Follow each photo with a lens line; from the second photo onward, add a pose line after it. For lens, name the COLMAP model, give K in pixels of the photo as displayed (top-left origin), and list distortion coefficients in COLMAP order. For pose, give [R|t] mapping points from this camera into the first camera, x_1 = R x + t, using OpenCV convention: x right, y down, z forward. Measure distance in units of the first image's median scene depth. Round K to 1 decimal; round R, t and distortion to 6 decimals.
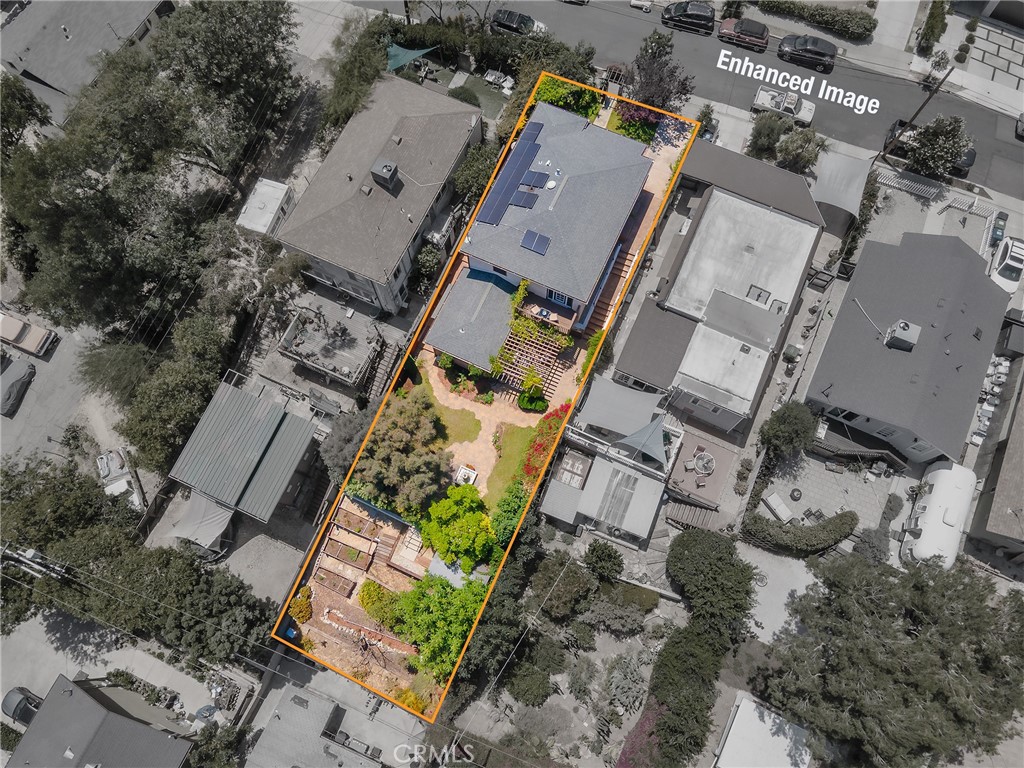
lens RADIAL K [[737.5, 0, 514.9], [0, 737.5, 401.2], [0, 0, 1]] dist [0.008688, 0.000567]
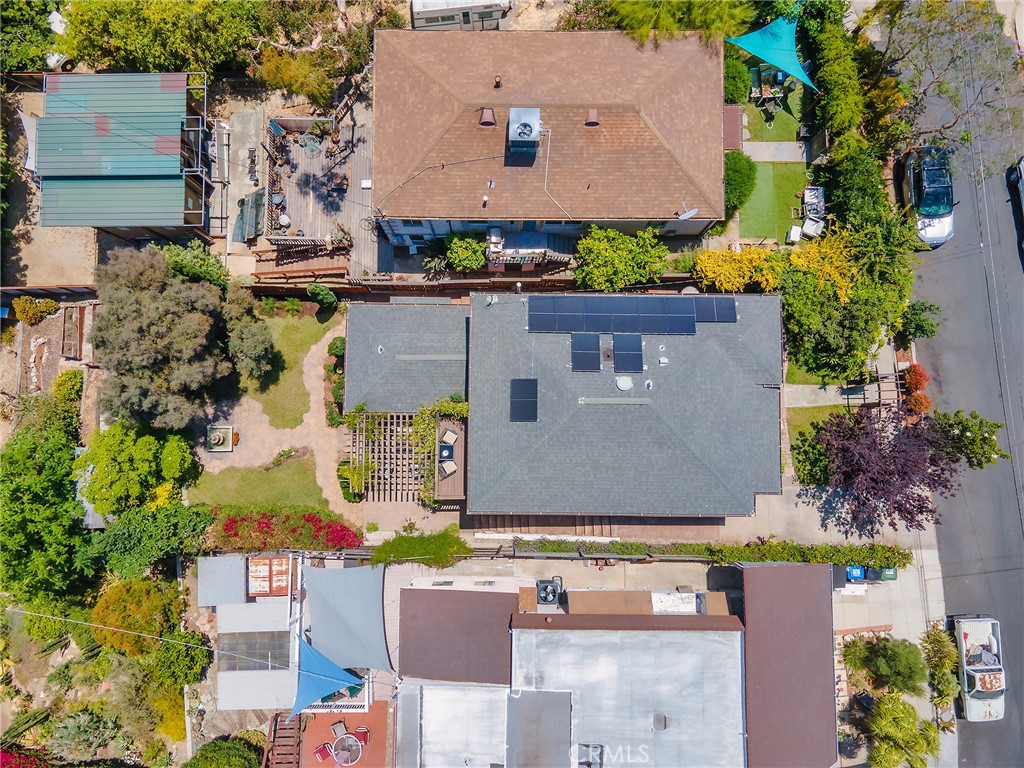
lens RADIAL K [[737.5, 0, 507.1], [0, 737.5, 387.4], [0, 0, 1]] dist [0.014852, 0.002403]
pose [[0.411082, 0.909502, -0.061794, 0.046972], [-0.865096, 0.410588, 0.288144, -0.357819], [0.287439, -0.064993, 0.955591, 0.366369]]
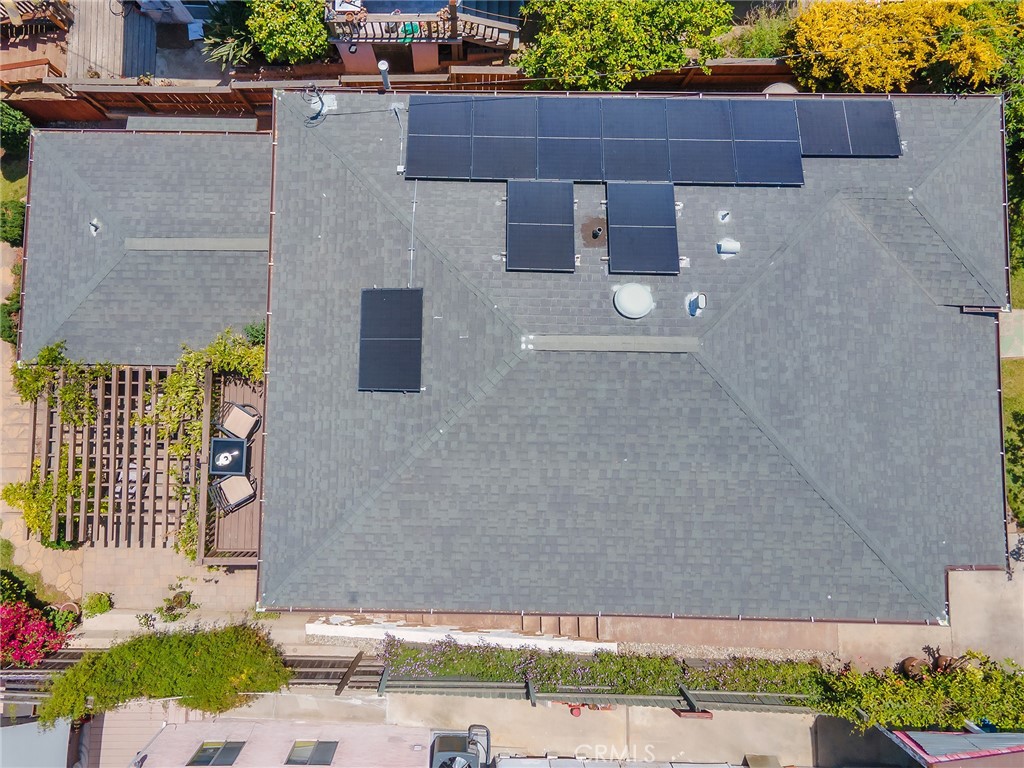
lens RADIAL K [[864.5, 0, 477.5], [0, 864.5, 320.0], [0, 0, 1]] dist [0.031700, 0.001420]
pose [[0.407084, 0.911564, -0.057733, 0.047449], [-0.870209, 0.406268, 0.278715, -0.304536], [0.277521, -0.063221, 0.958637, 0.658223]]
